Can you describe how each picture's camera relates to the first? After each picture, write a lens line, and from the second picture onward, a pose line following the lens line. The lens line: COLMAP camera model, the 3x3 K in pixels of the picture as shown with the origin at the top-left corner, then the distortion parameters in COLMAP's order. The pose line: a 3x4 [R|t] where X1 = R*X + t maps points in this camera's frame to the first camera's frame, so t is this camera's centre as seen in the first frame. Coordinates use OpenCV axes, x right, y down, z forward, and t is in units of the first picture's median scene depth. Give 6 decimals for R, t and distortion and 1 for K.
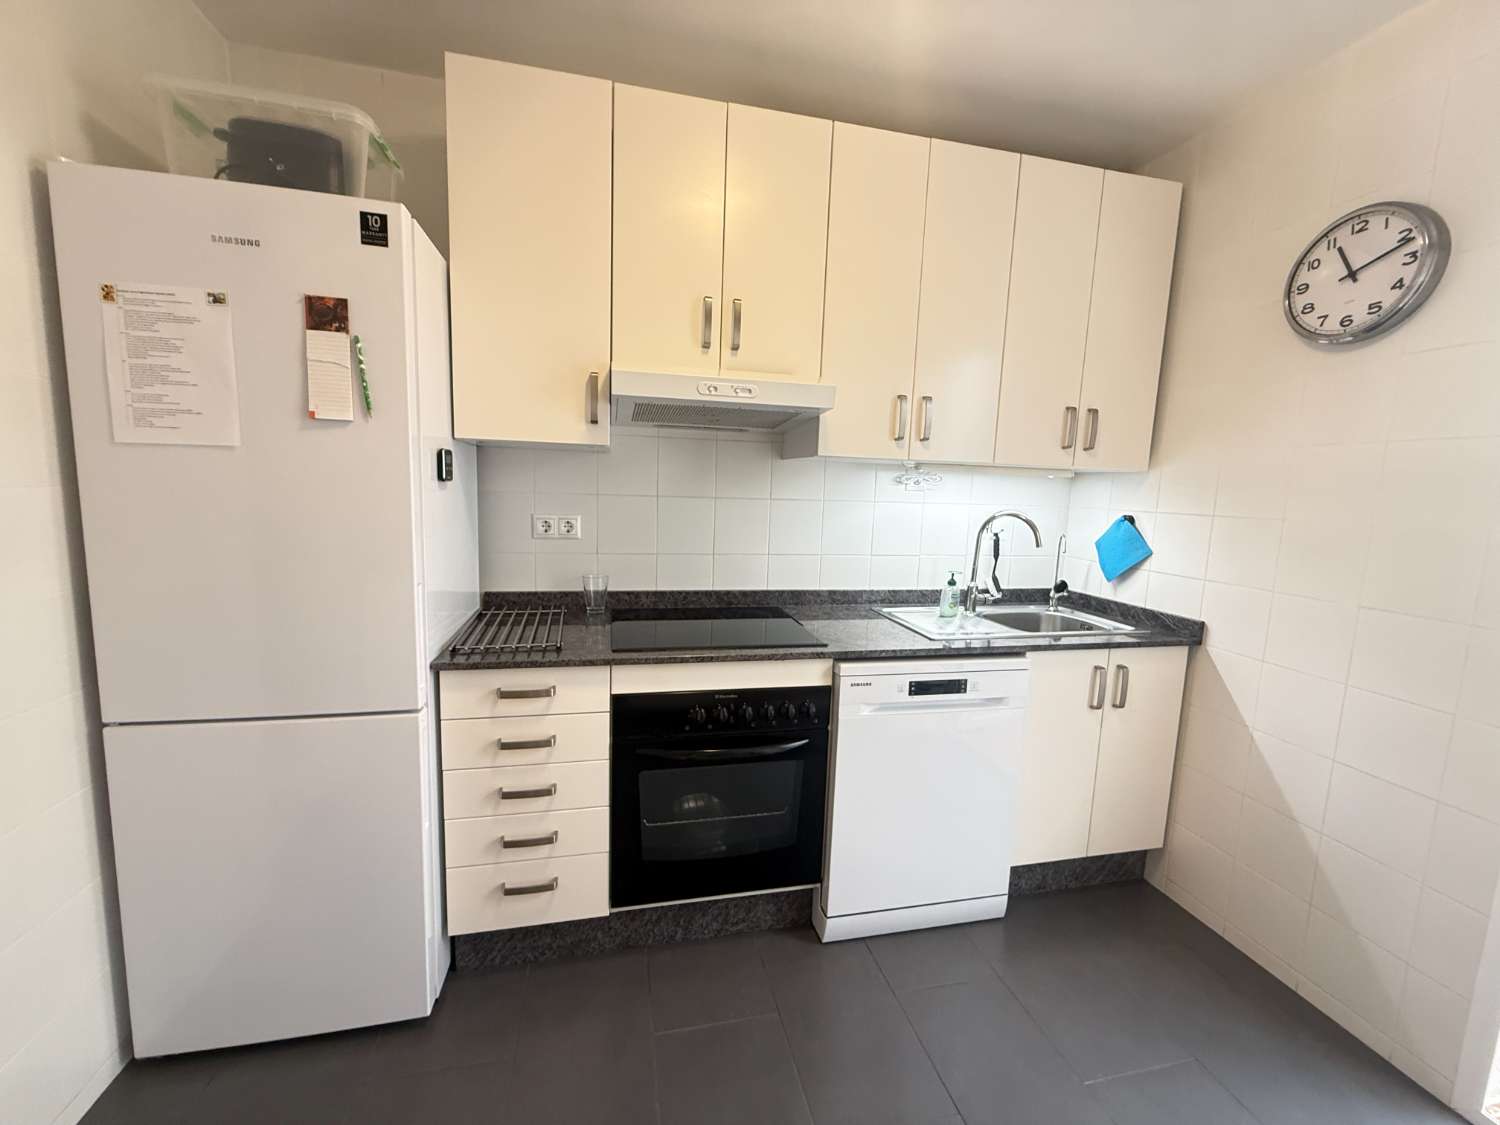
lens RADIAL K [[598.1, 0, 746.3], [0, 598.1, 562.9], [0, 0, 1]] dist [0.001445, -0.000808]
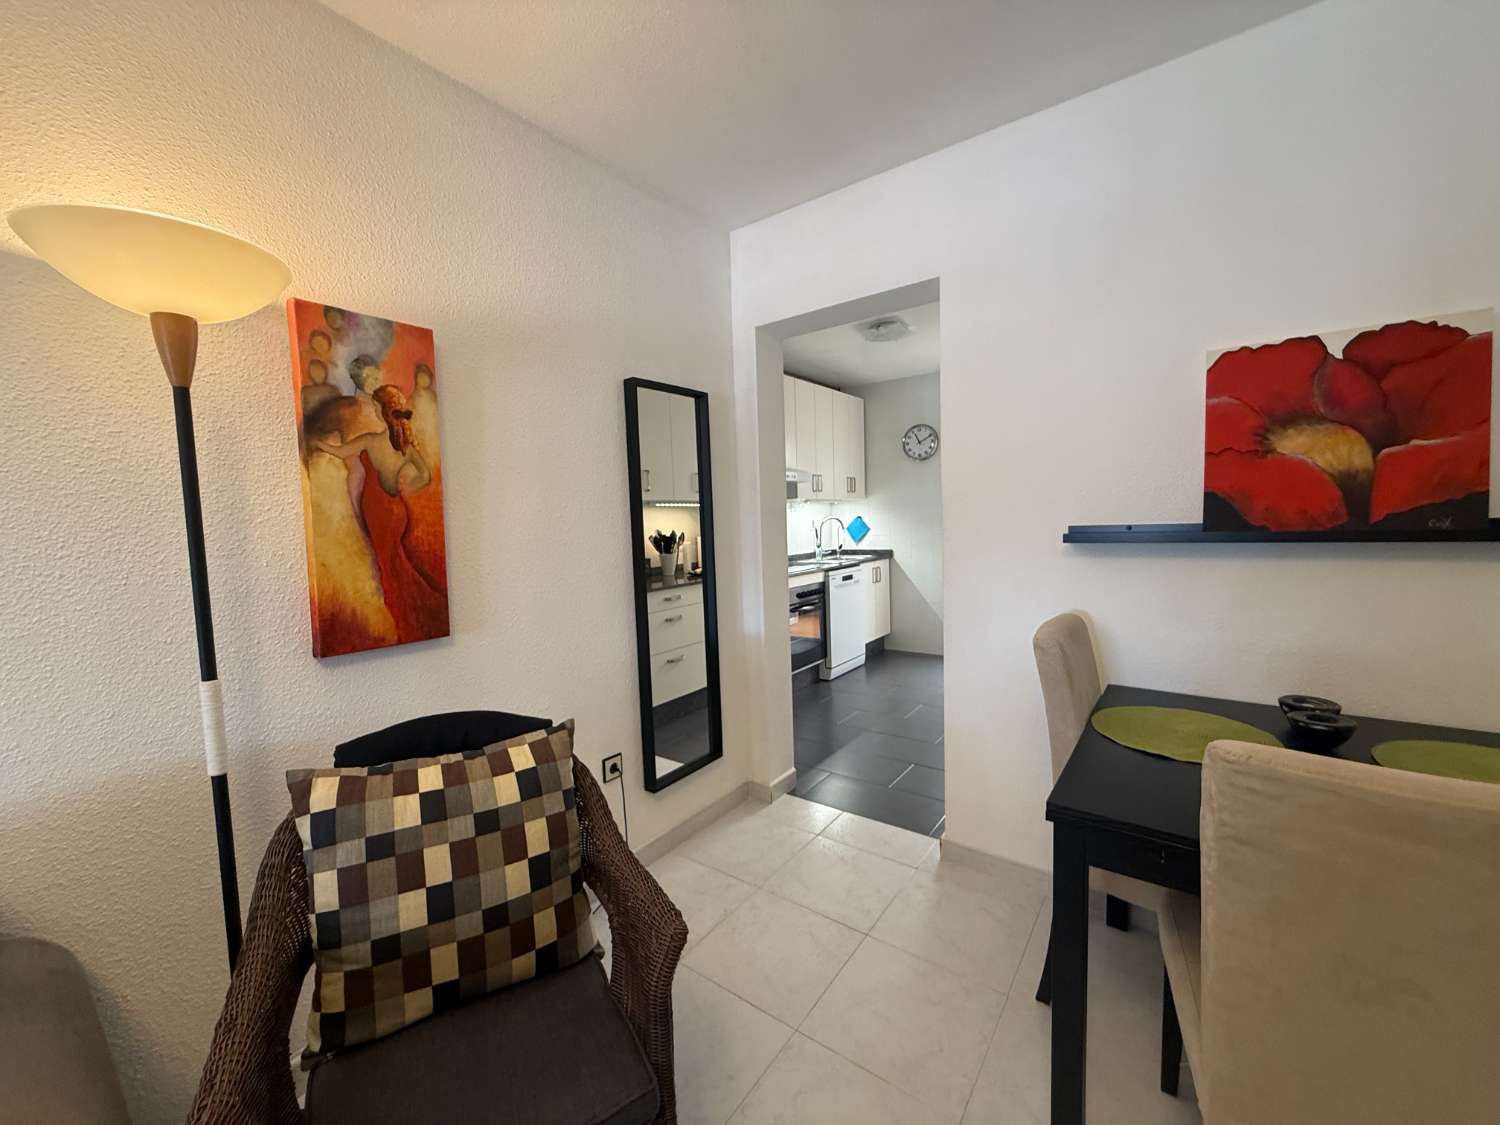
lens RADIAL K [[598.1, 0, 746.3], [0, 598.1, 562.9], [0, 0, 1]] dist [0.001445, -0.000808]
pose [[0.757148, -0.111143, 0.643719, -1.777282], [0.145169, 0.989407, 0.000079, 0.064714], [-0.636909, 0.093389, 0.765262, -0.831055]]
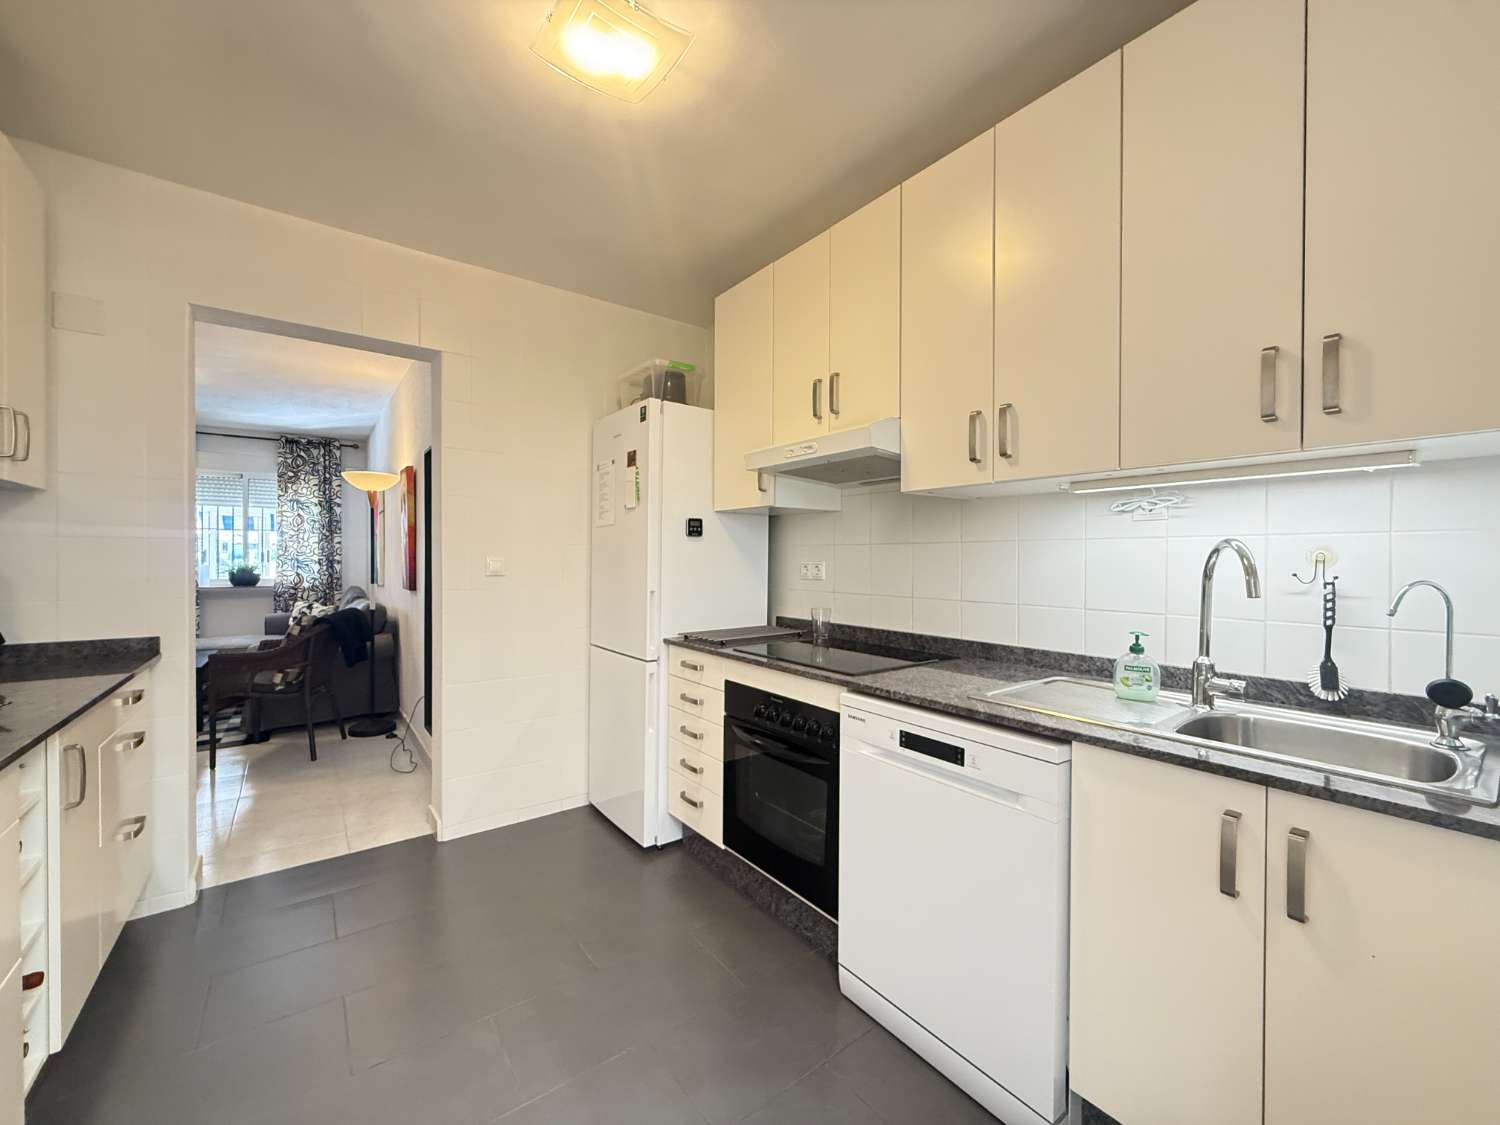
lens RADIAL K [[598.1, 0, 746.3], [0, 598.1, 562.9], [0, 0, 1]] dist [0.001445, -0.000808]
pose [[0.407821, -0.023555, -0.912758, 0.938616], [-0.108797, 0.991291, -0.074192, 0.041496], [0.906557, 0.129562, 0.401707, 0.384151]]
